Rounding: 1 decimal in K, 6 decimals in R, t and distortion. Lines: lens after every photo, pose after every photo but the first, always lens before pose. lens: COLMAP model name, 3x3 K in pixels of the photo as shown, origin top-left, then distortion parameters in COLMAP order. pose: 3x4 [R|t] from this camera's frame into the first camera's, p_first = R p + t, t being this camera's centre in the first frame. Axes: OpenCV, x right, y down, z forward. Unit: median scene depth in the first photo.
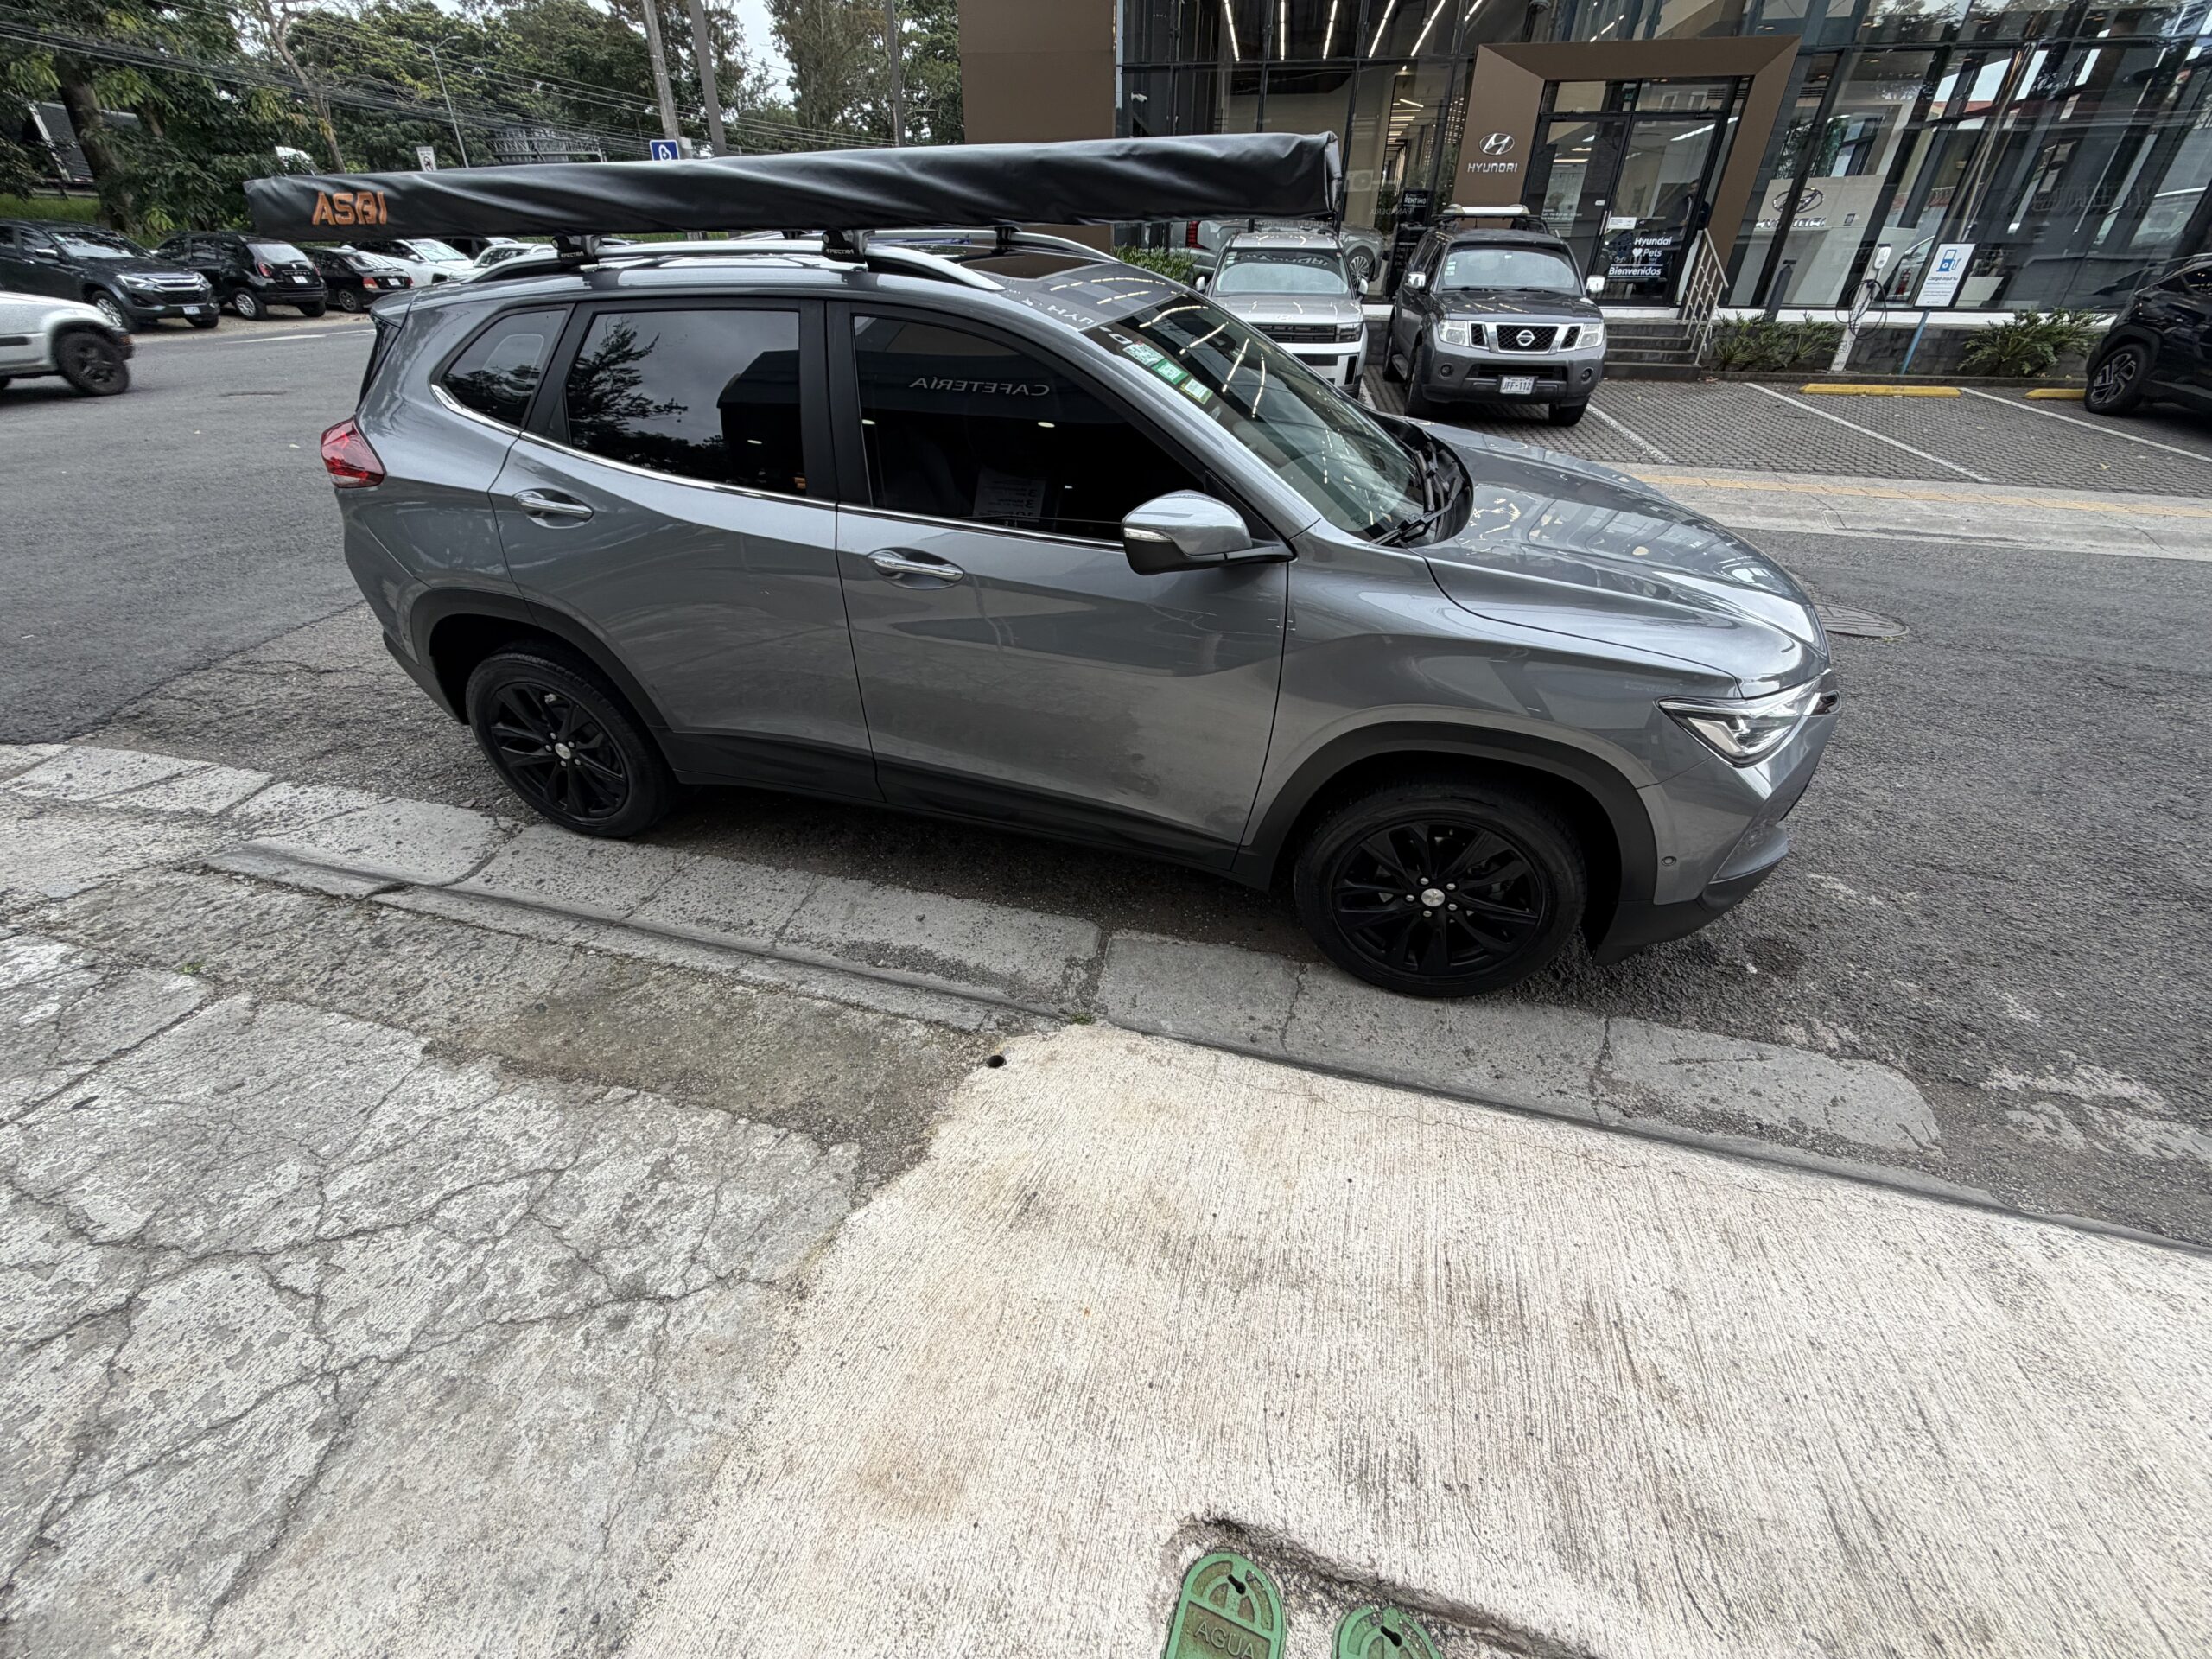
lens RADIAL K [[880.0, 0, 1106.0], [0, 880.0, 829.5], [0, 0, 1]] dist [-0.000364, 0.000222]
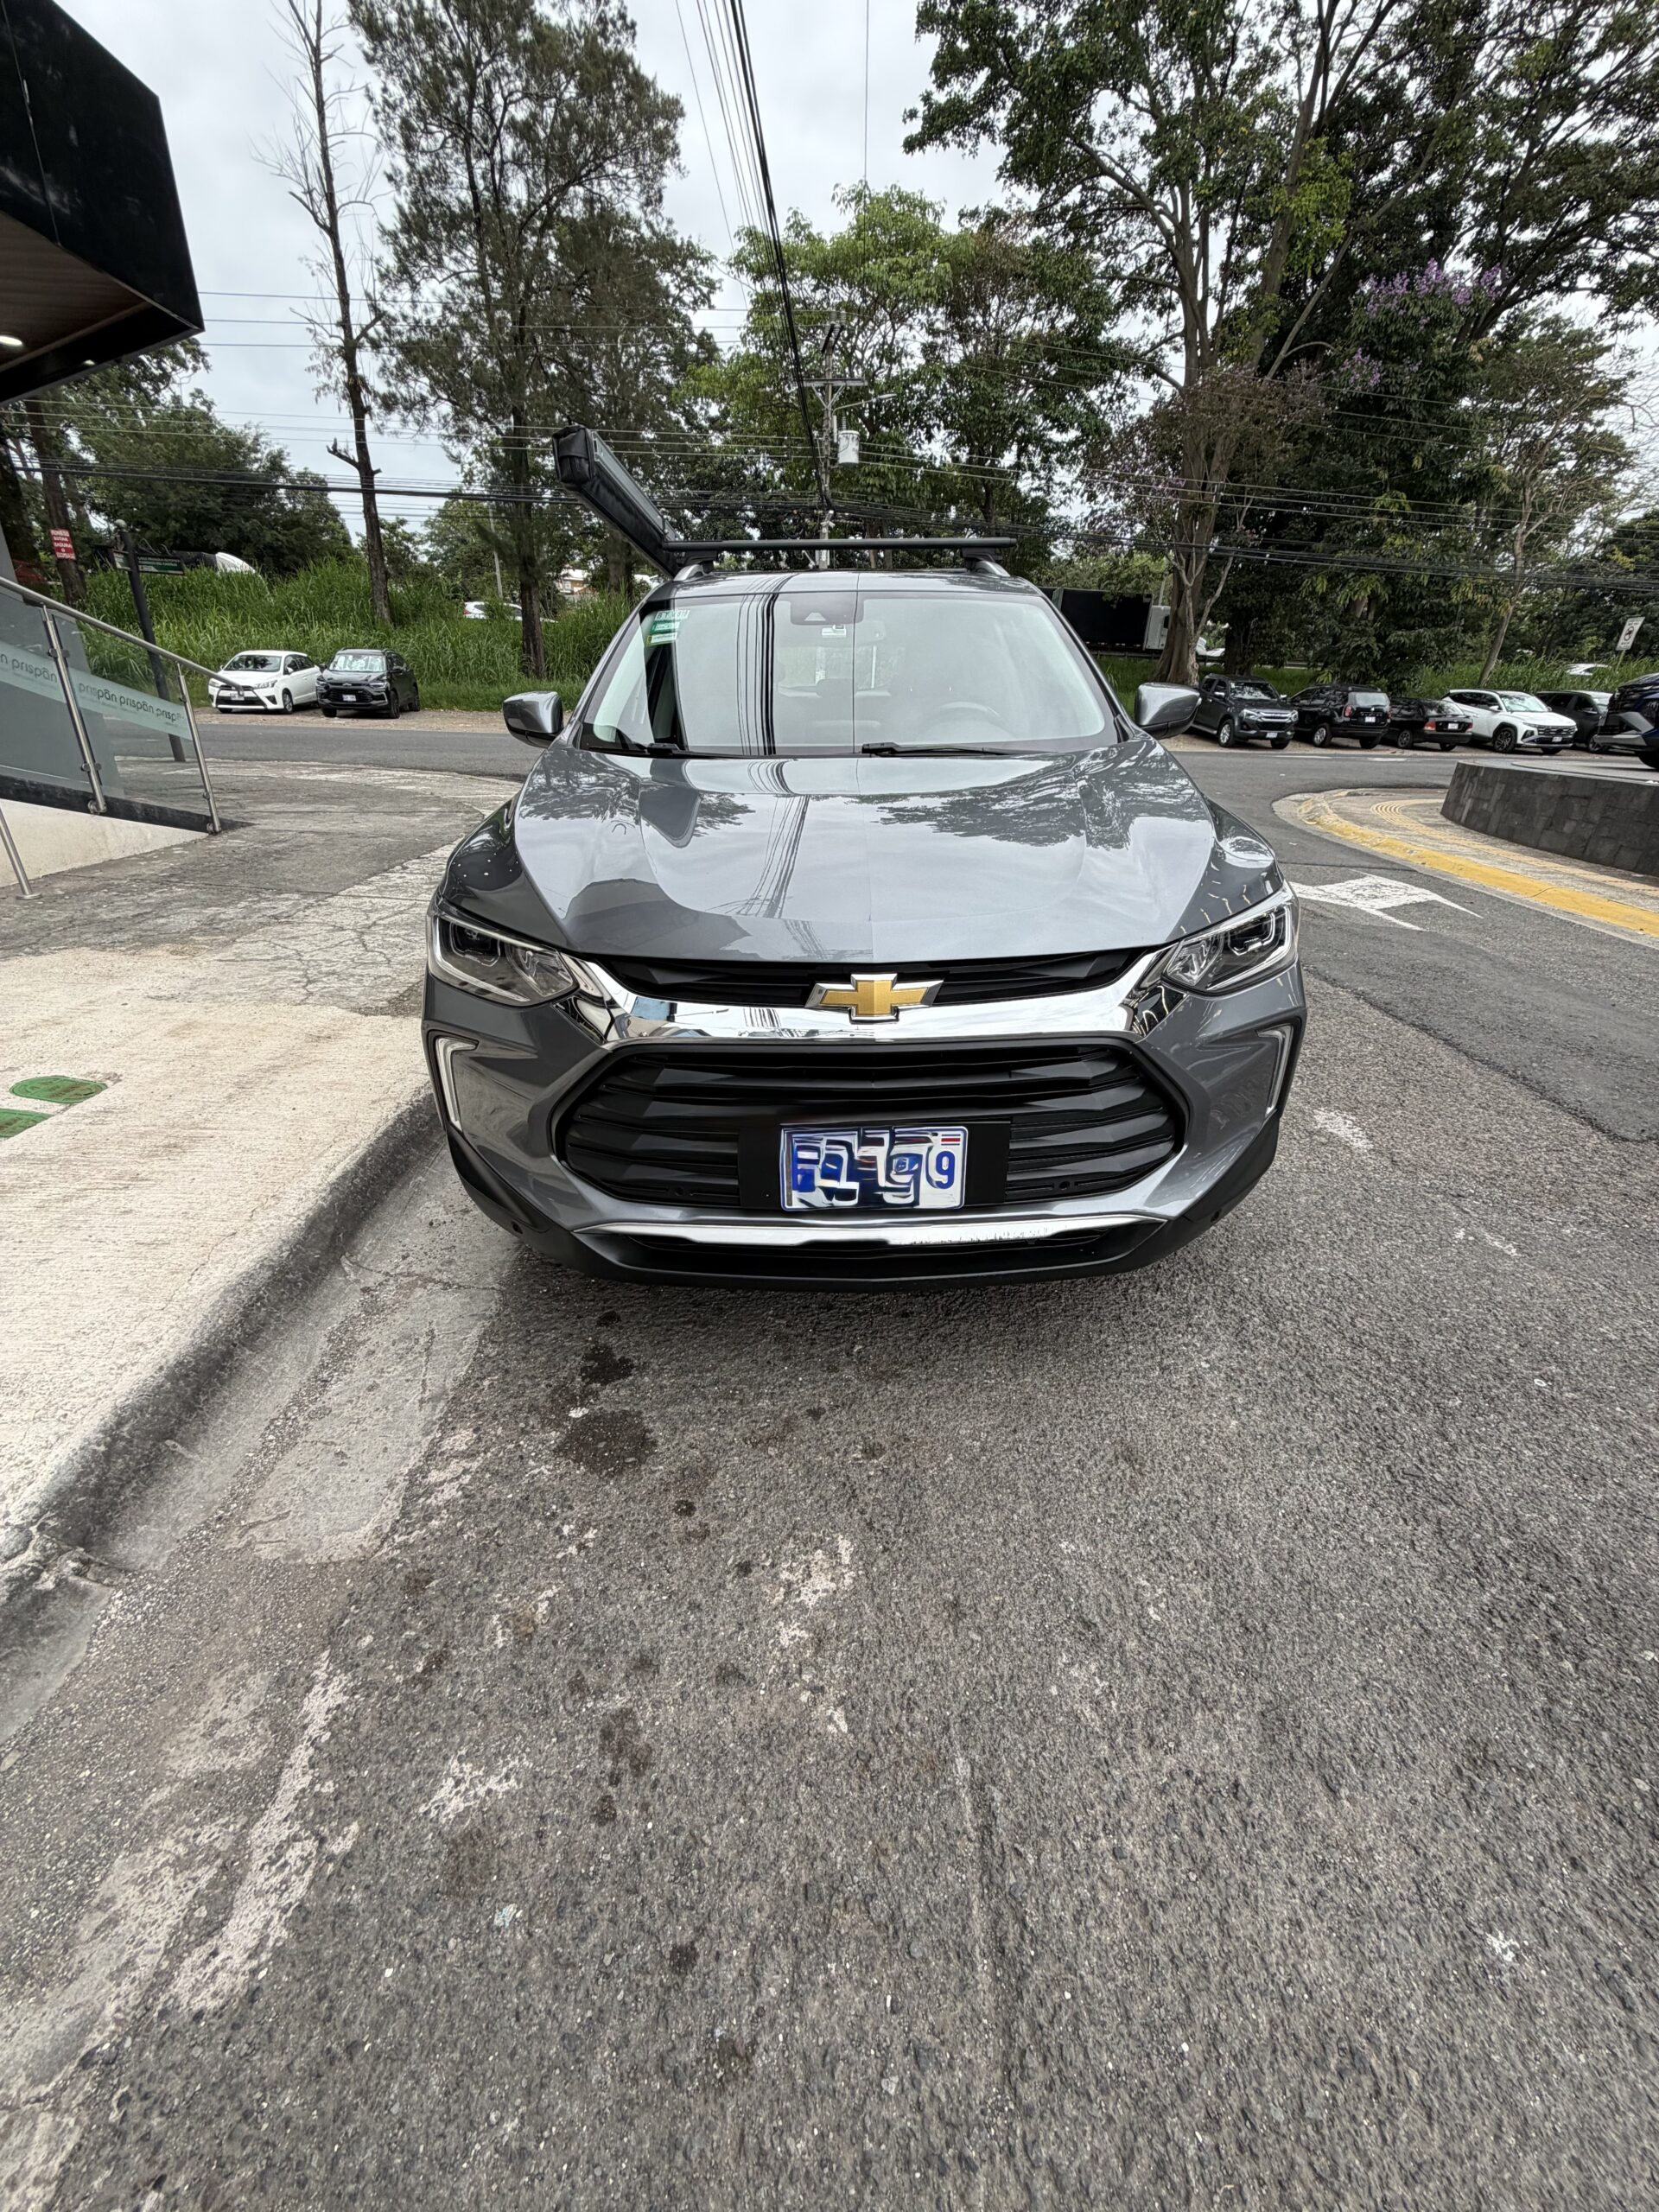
lens RADIAL K [[880.0, 0, 829.5], [0, 880.0, 1106.0], [0, 0, 1]] dist [-0.000364, 0.000222]
pose [[0.277598, 0.409276, -0.869156, 0.844800], [-0.548219, 0.810433, 0.206529, -0.186902], [0.788920, 0.419156, 0.449348, 0.490044]]
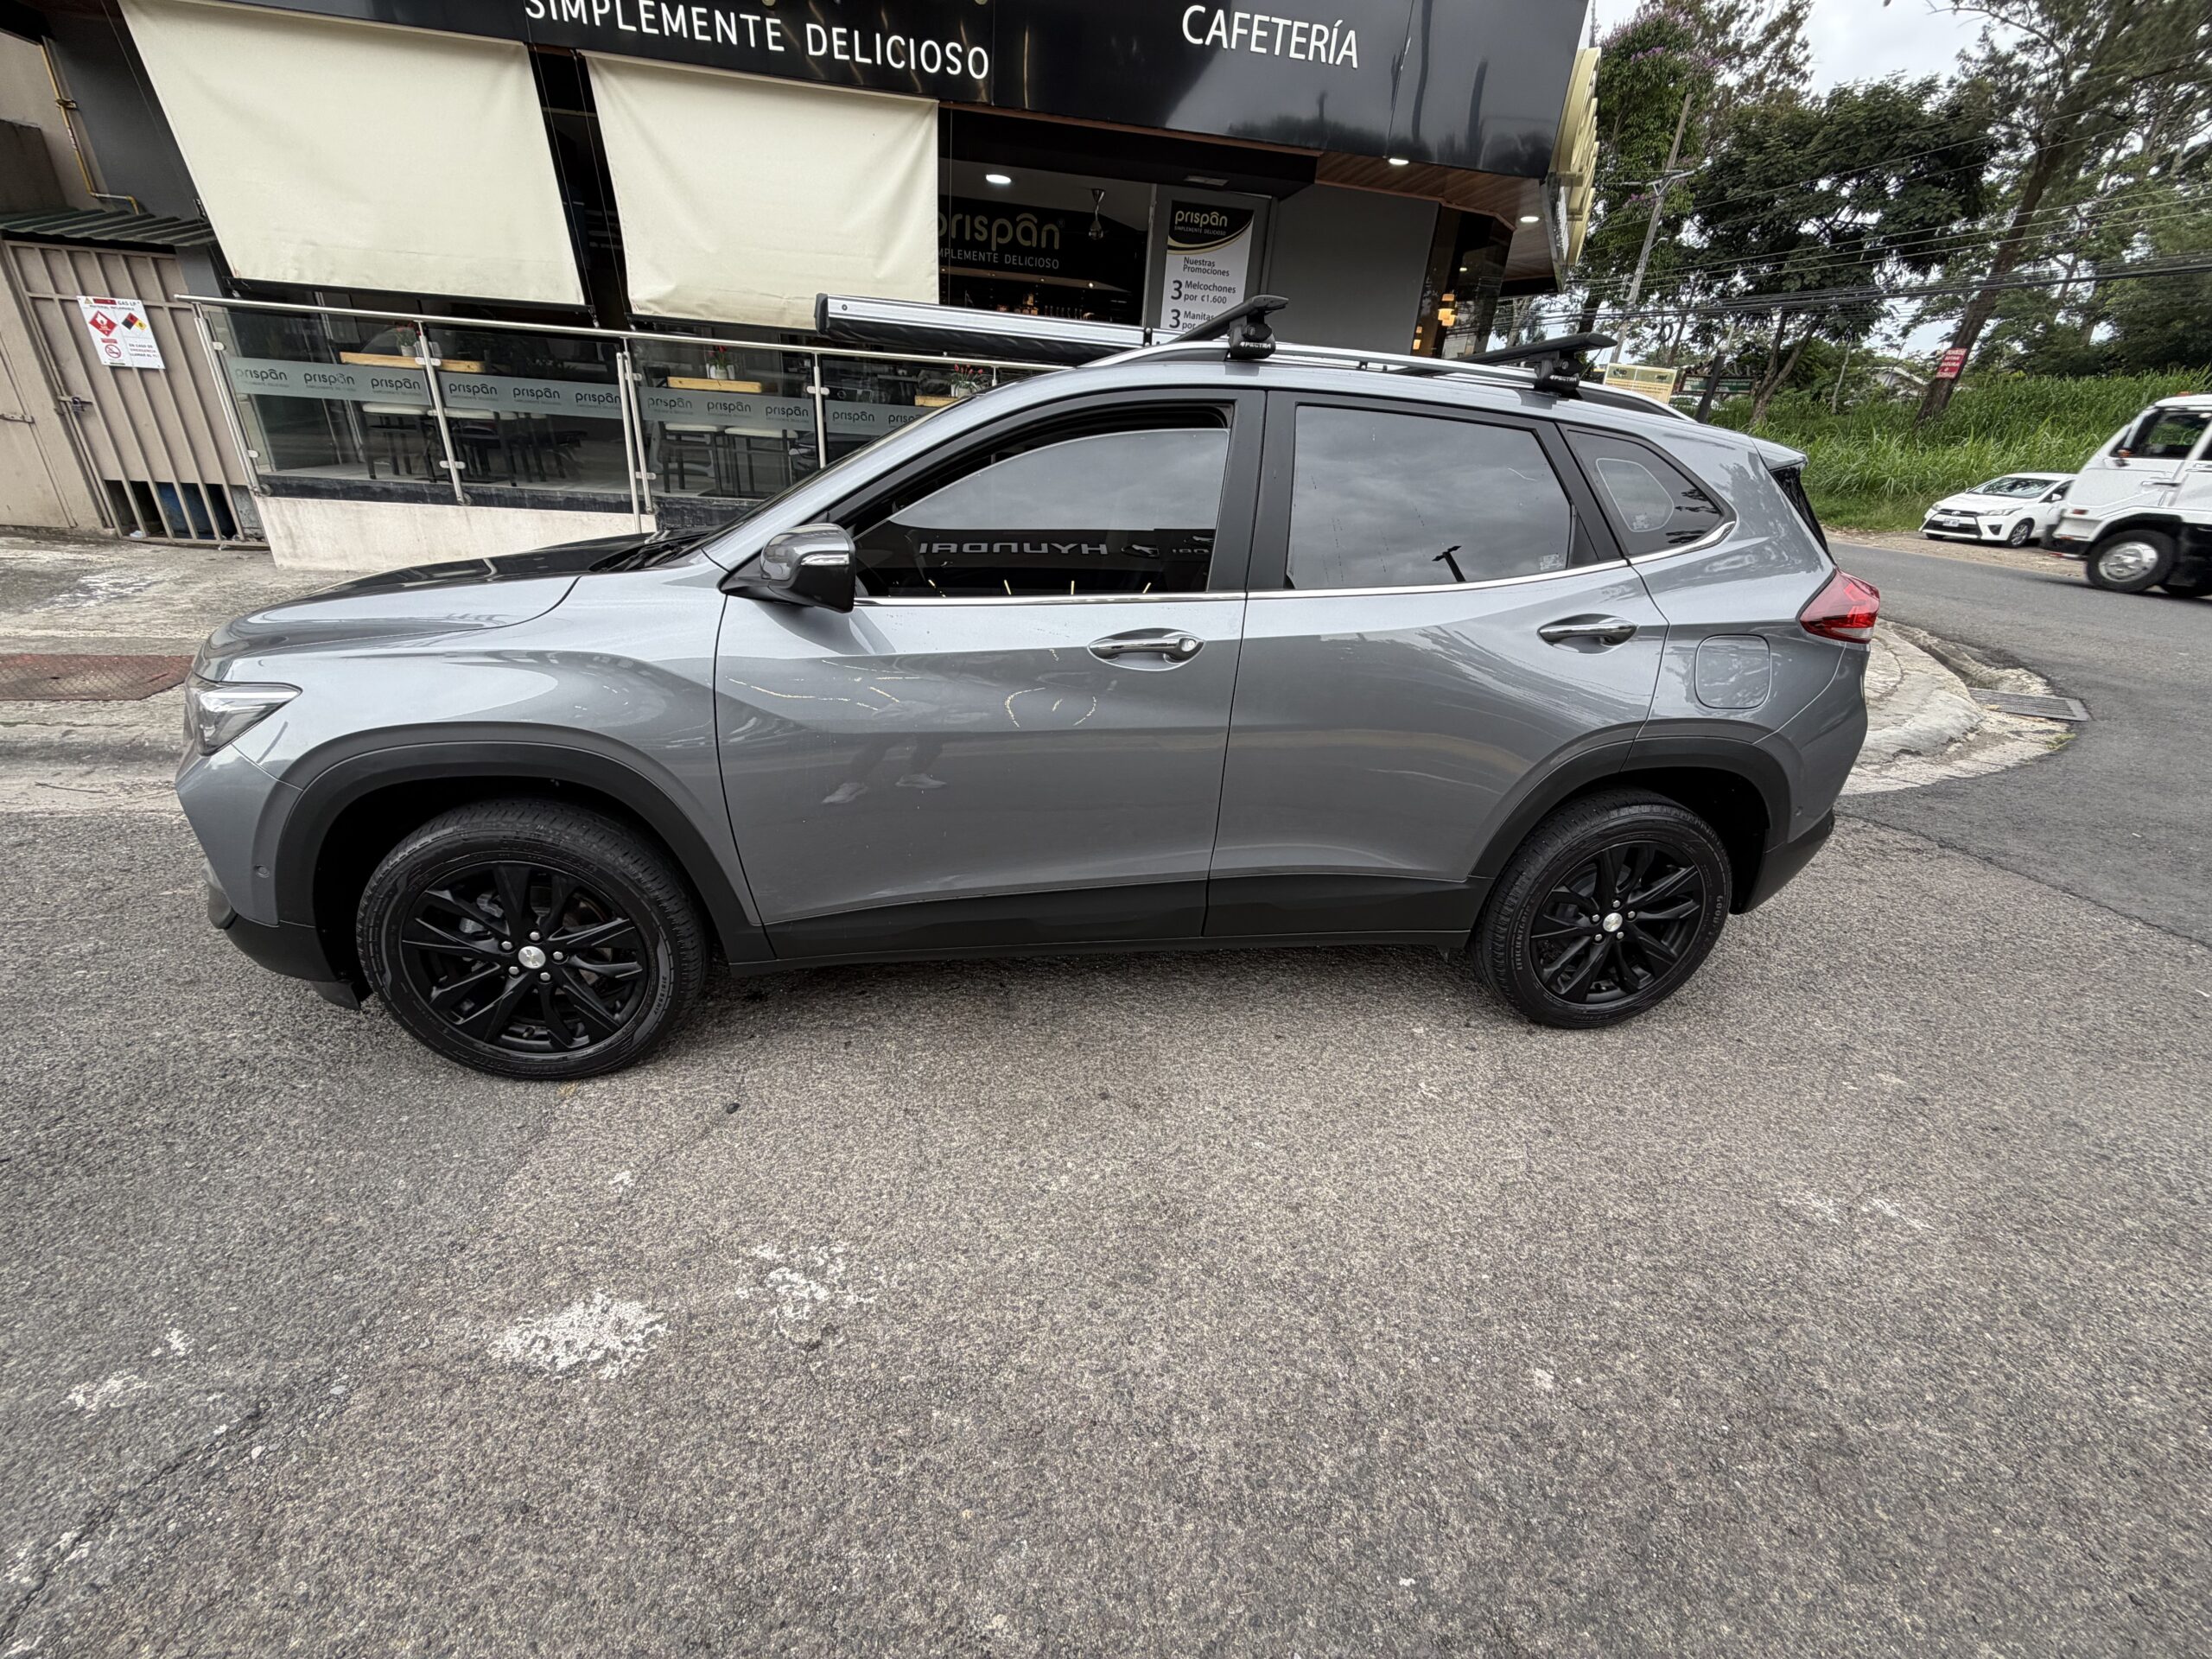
lens RADIAL K [[880.0, 0, 1106.0], [0, 880.0, 829.5], [0, 0, 1]] dist [-0.000364, 0.000222]
pose [[-0.913603, 0.109015, -0.391721, 0.237090], [-0.278037, 0.535466, 0.797479, -0.769349], [0.296691, 0.837492, -0.458893, 1.237956]]
